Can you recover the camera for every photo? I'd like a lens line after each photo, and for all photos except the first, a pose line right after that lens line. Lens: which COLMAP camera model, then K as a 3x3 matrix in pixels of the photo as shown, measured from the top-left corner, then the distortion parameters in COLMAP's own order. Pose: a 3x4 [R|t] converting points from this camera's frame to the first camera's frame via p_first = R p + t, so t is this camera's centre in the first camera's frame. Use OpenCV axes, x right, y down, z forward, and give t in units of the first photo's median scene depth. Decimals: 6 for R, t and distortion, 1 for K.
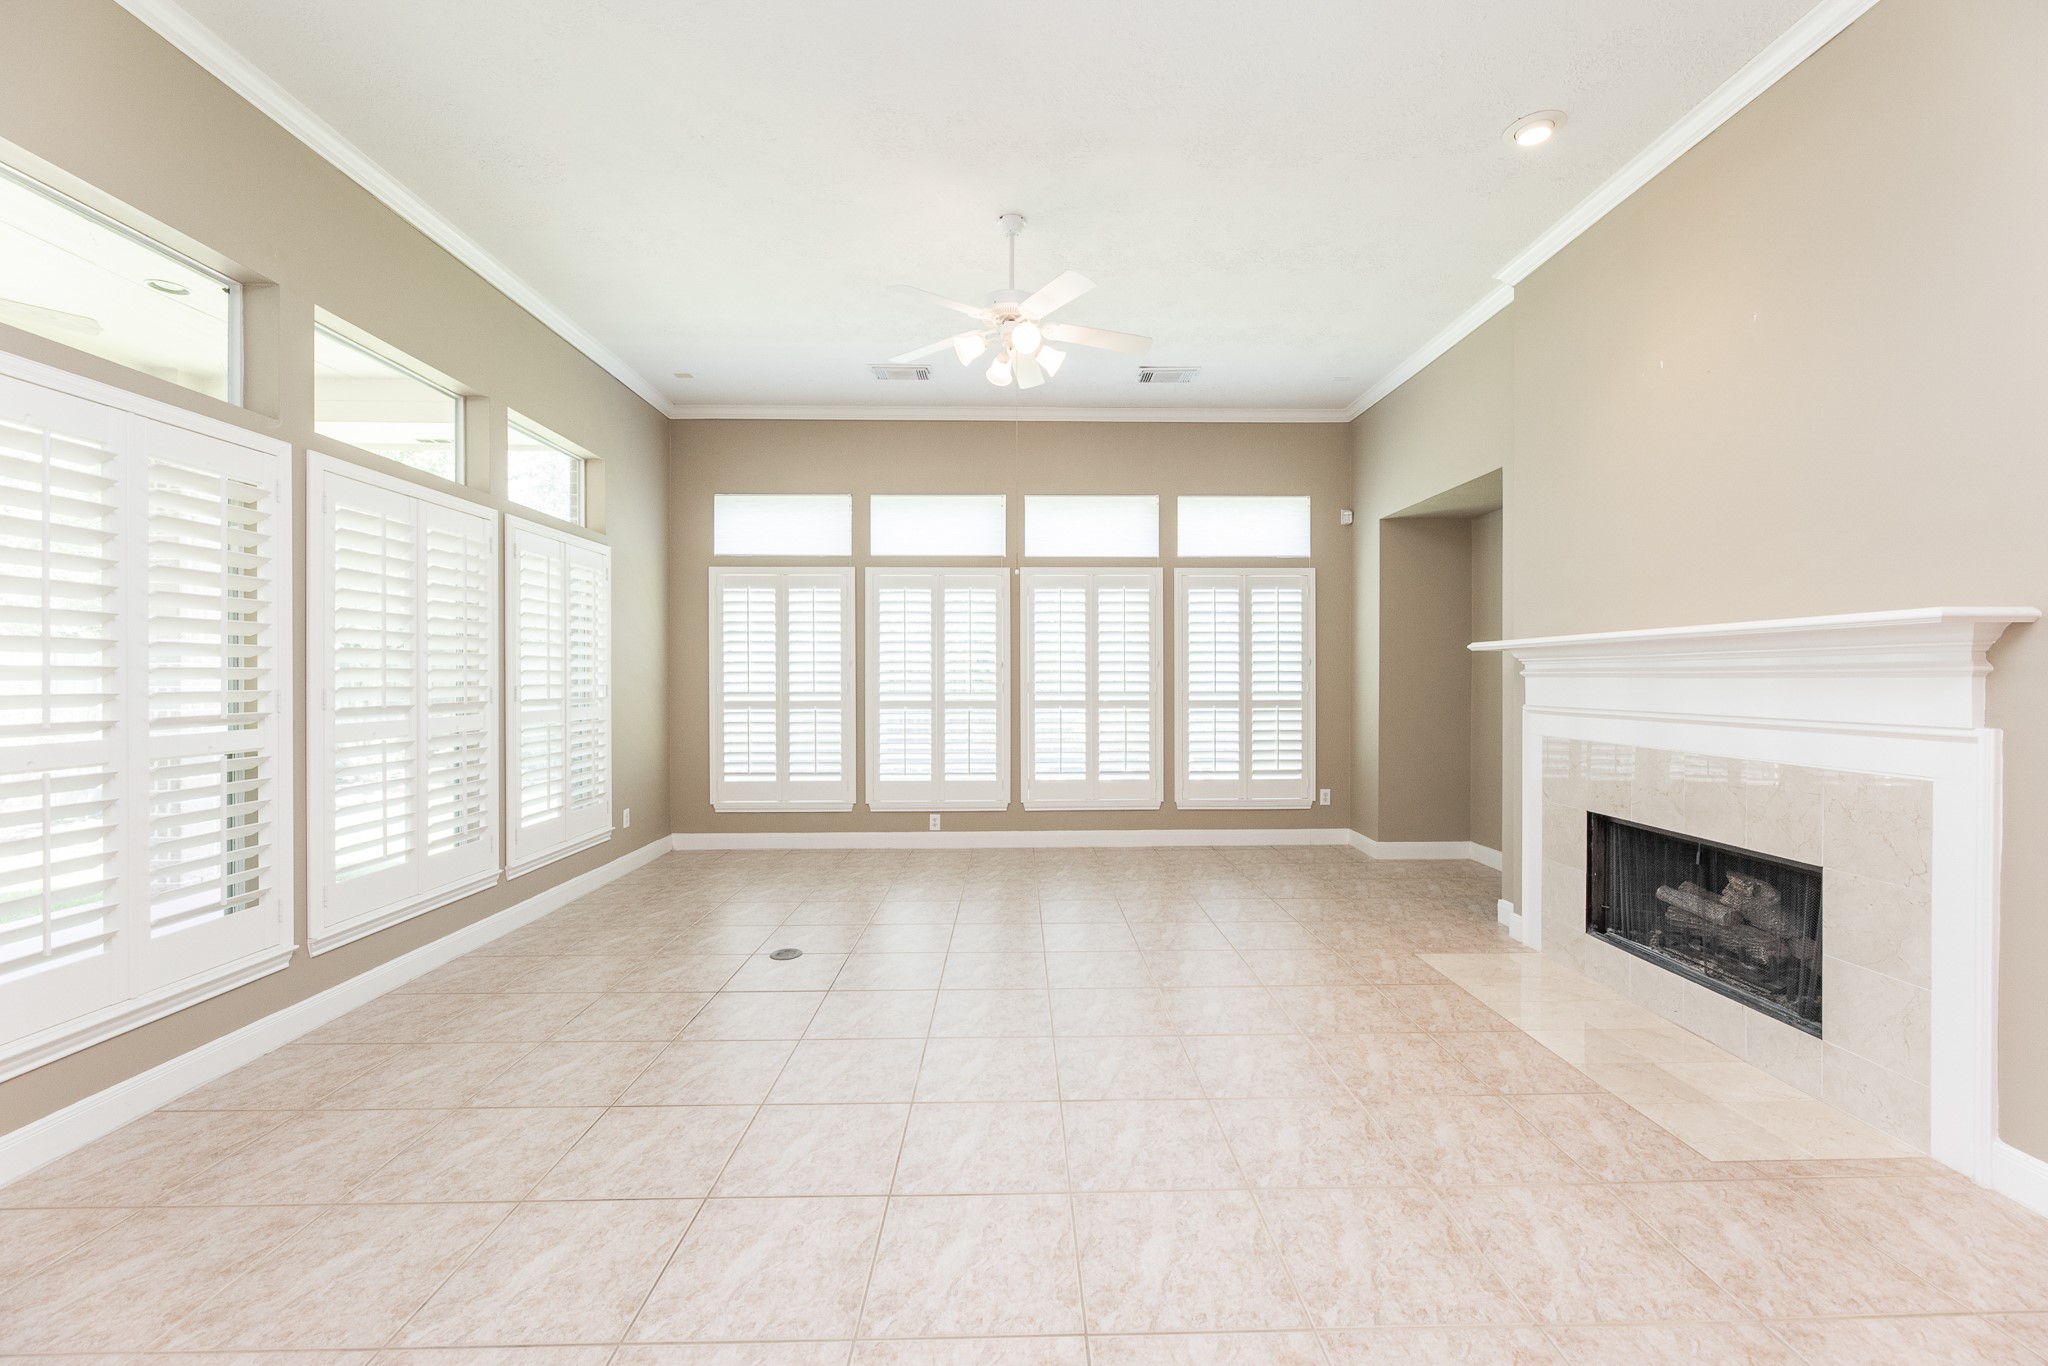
lens RADIAL K [[826.3, 0, 1036.2], [0, 826.3, 682.3], [0, 0, 1]] dist [-0.006242, 0.001272]
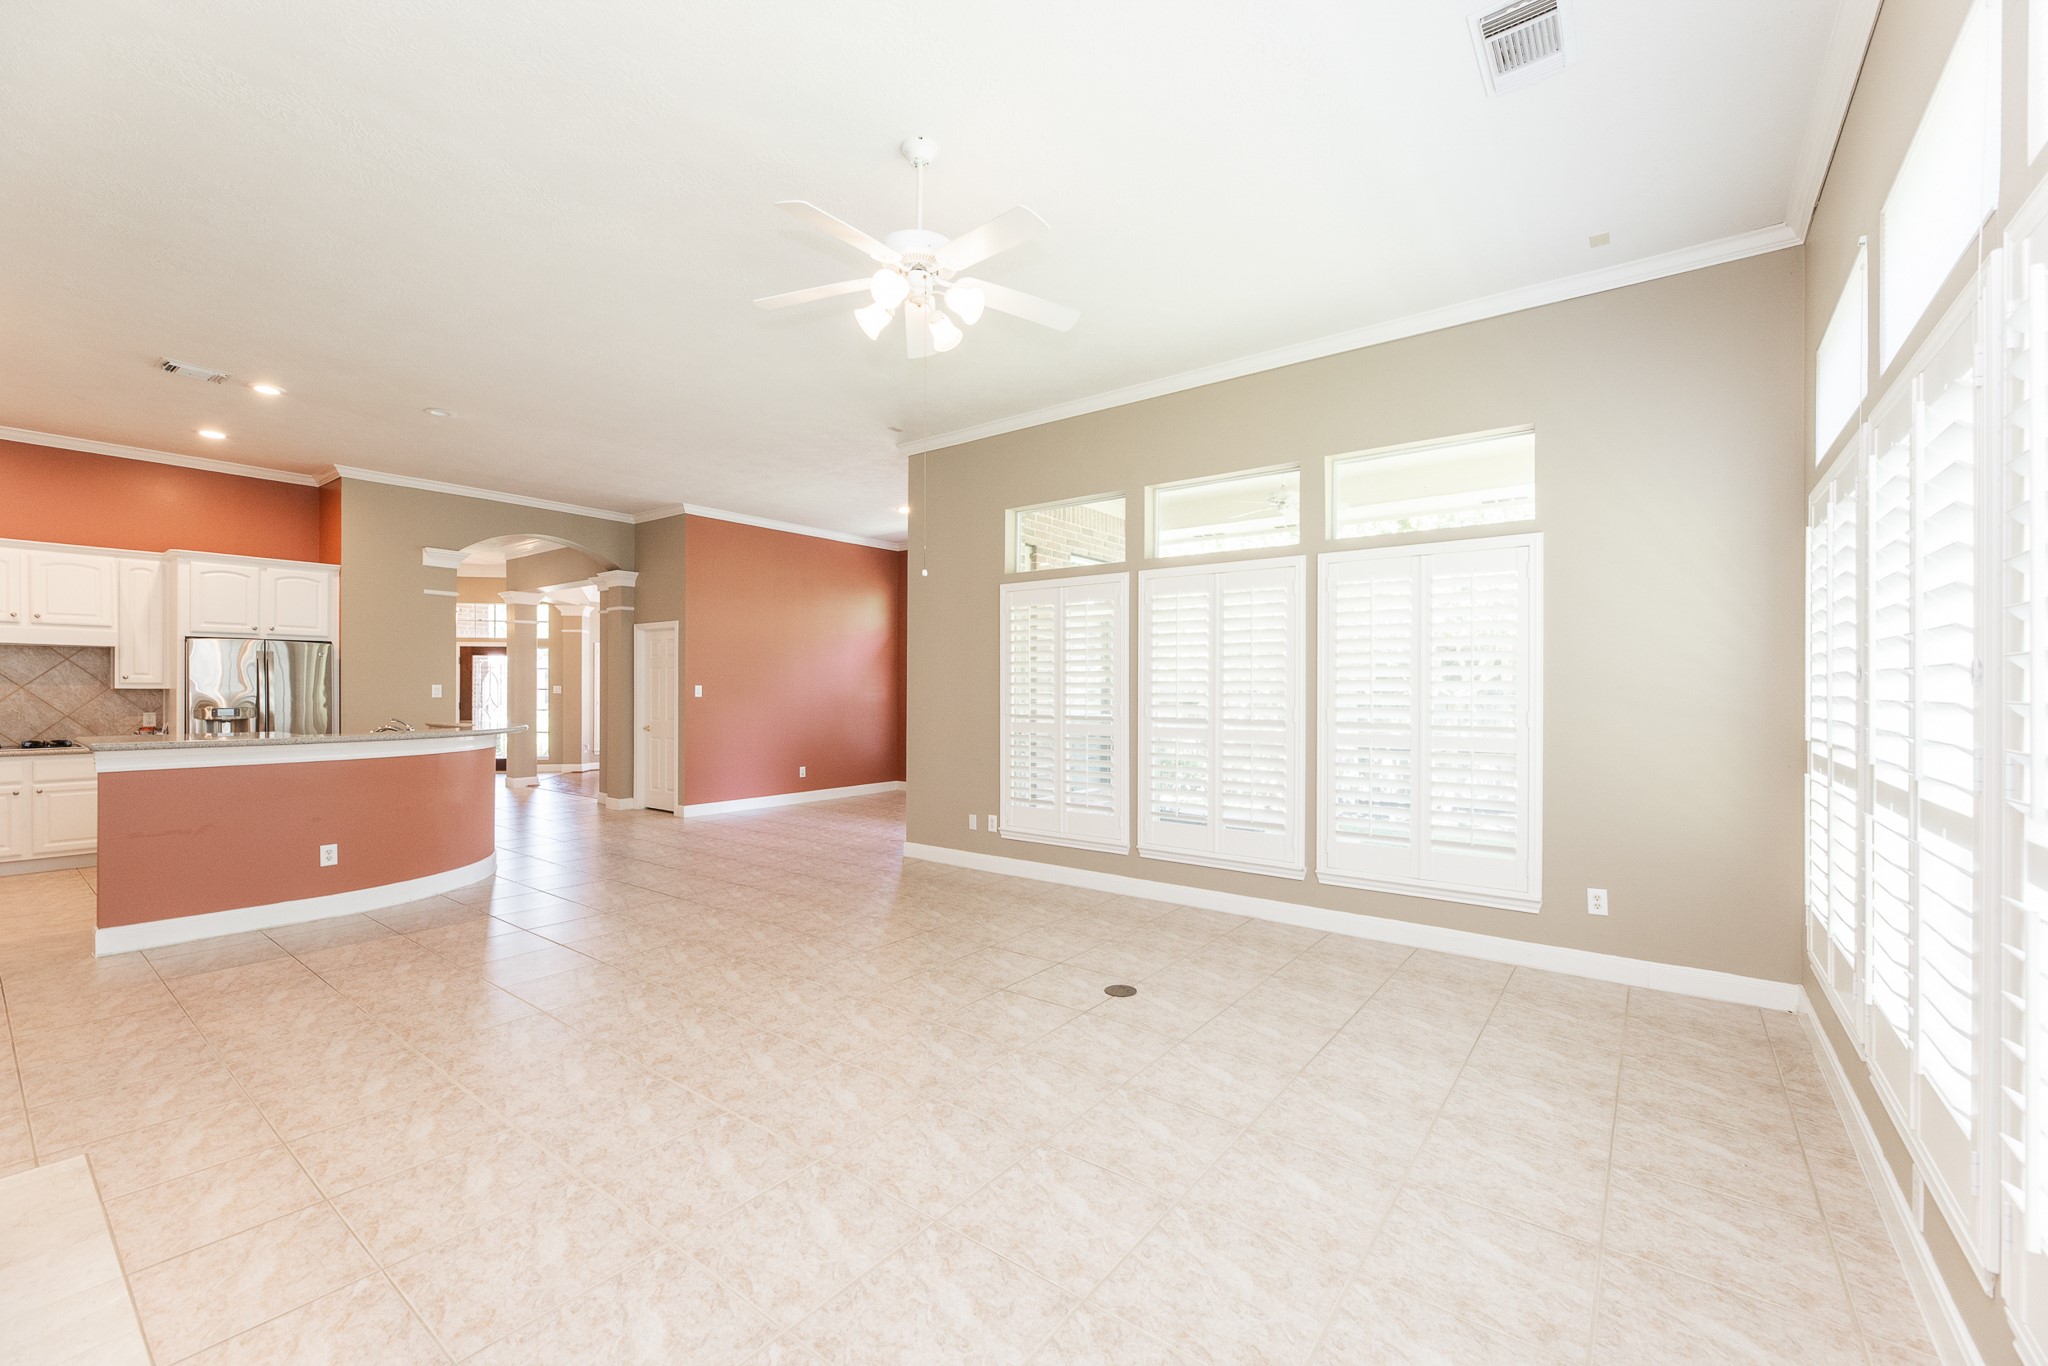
lens RADIAL K [[826.3, 0, 1052.9], [0, 826.3, 668.4], [0, 0, 1]] dist [-0.006242, 0.001272]
pose [[-0.611471, -0.022581, -0.790944, 0.322141], [-0.007416, 0.999712, -0.022809, -0.015548], [0.791232, -0.008081, -0.611463, 0.949855]]
